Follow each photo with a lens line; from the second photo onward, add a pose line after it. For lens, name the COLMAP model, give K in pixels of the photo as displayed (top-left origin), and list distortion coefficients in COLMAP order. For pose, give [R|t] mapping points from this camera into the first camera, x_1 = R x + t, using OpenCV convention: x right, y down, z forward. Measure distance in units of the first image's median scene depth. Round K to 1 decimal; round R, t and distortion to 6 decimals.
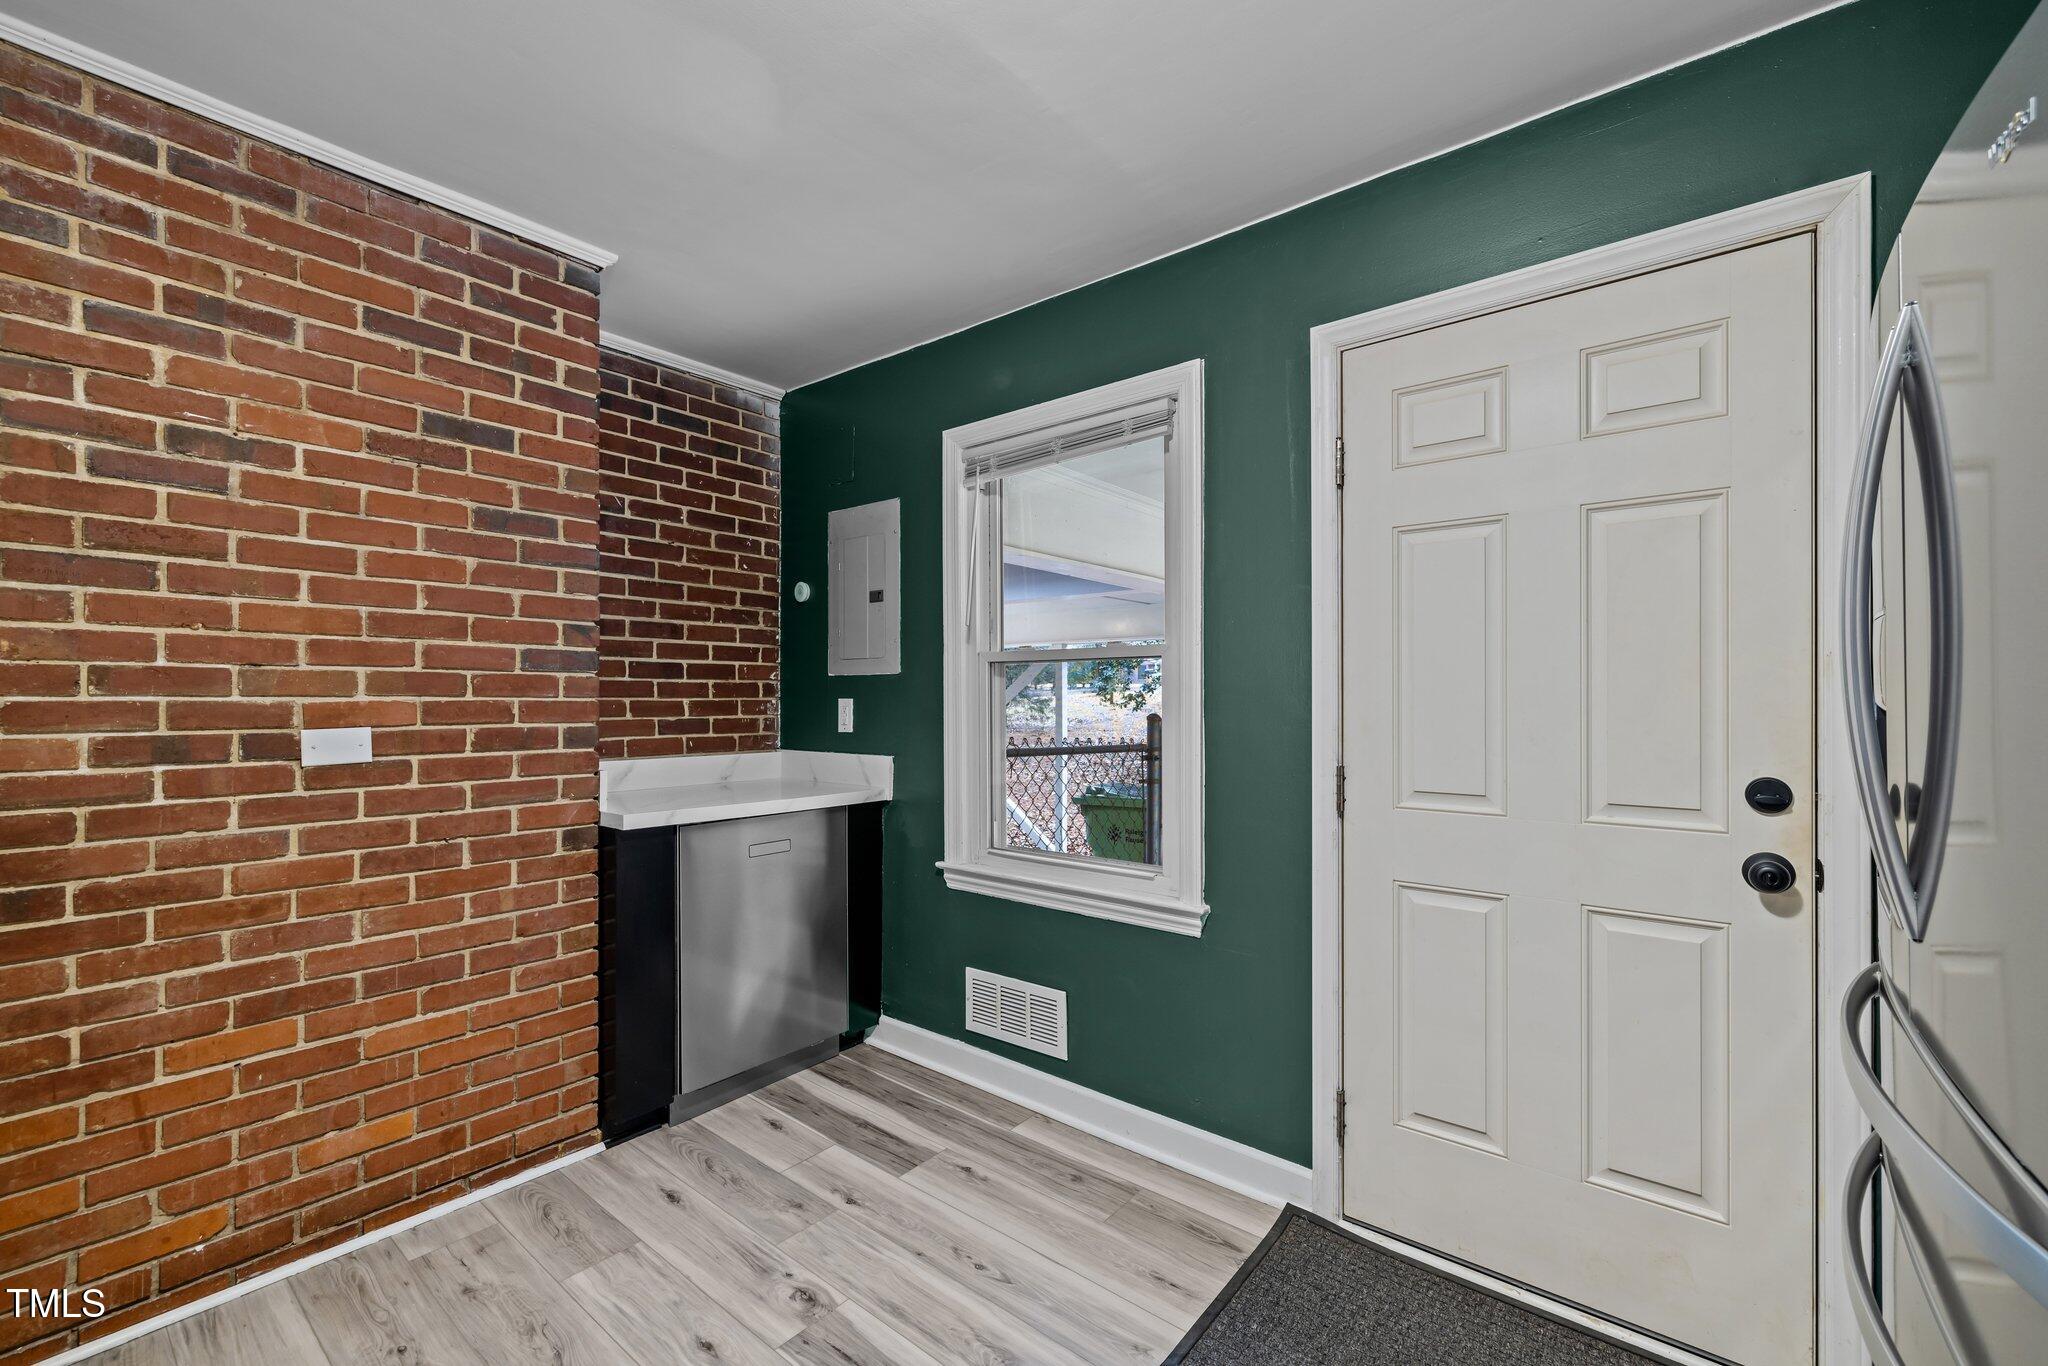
lens RADIAL K [[842.6, 0, 1016.0], [0, 842.6, 696.3], [0, 0, 1]] dist [0.000642, 0.000321]
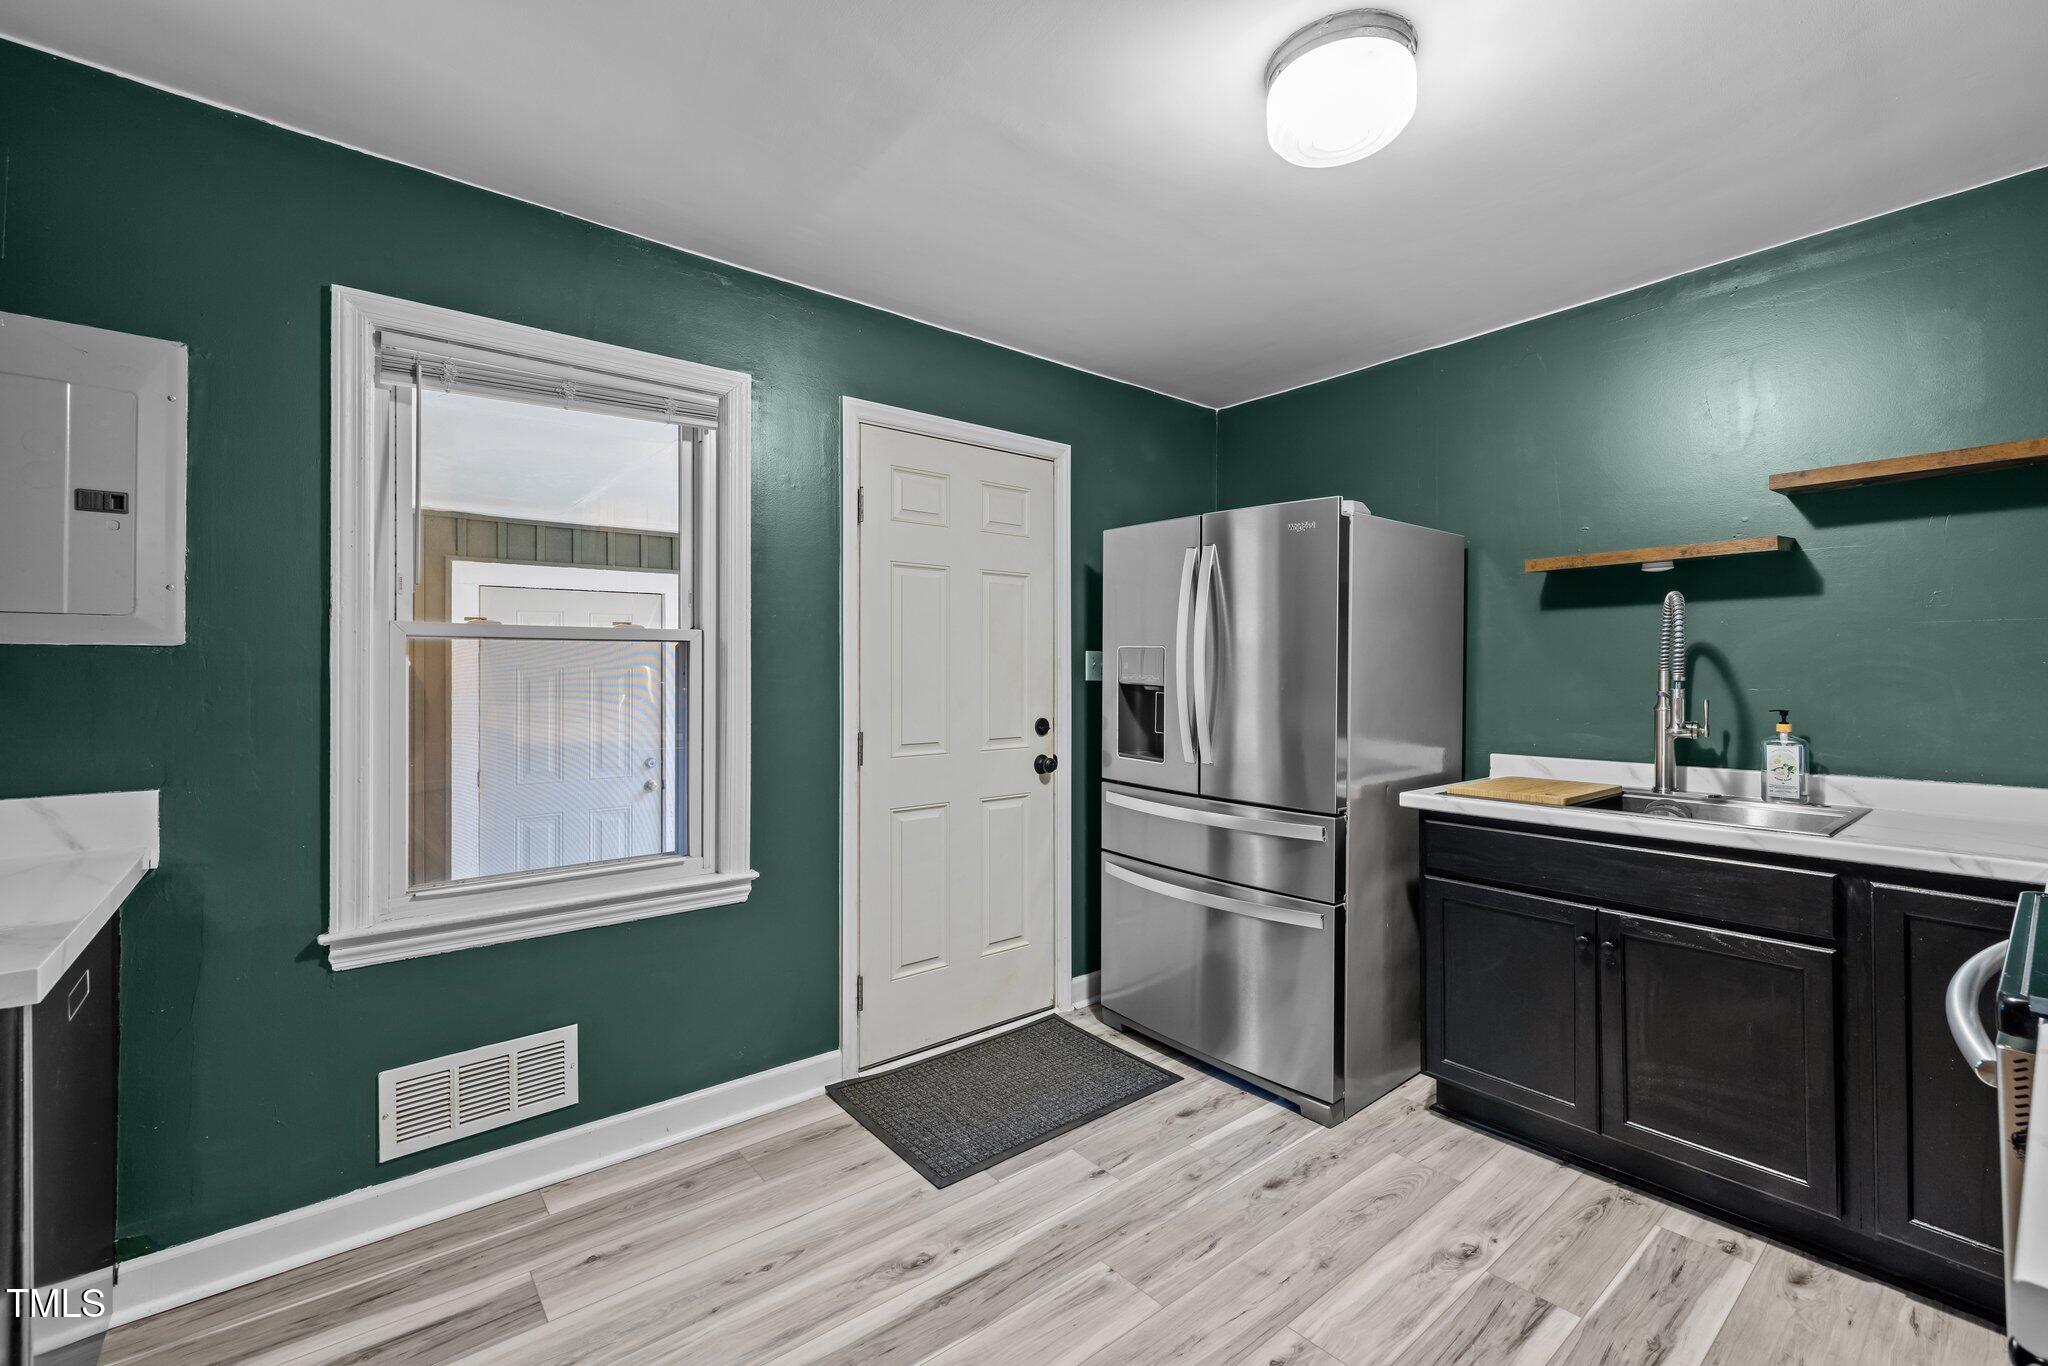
lens RADIAL K [[842.6, 0, 1016.5], [0, 842.6, 669.0], [0, 0, 1]] dist [0.000642, 0.000321]
pose [[0.219997, 0.006181, 0.975481, -0.728151], [0.003369, 0.999969, -0.007096, -0.005464], [-0.975495, 0.004847, 0.219969, 0.390559]]
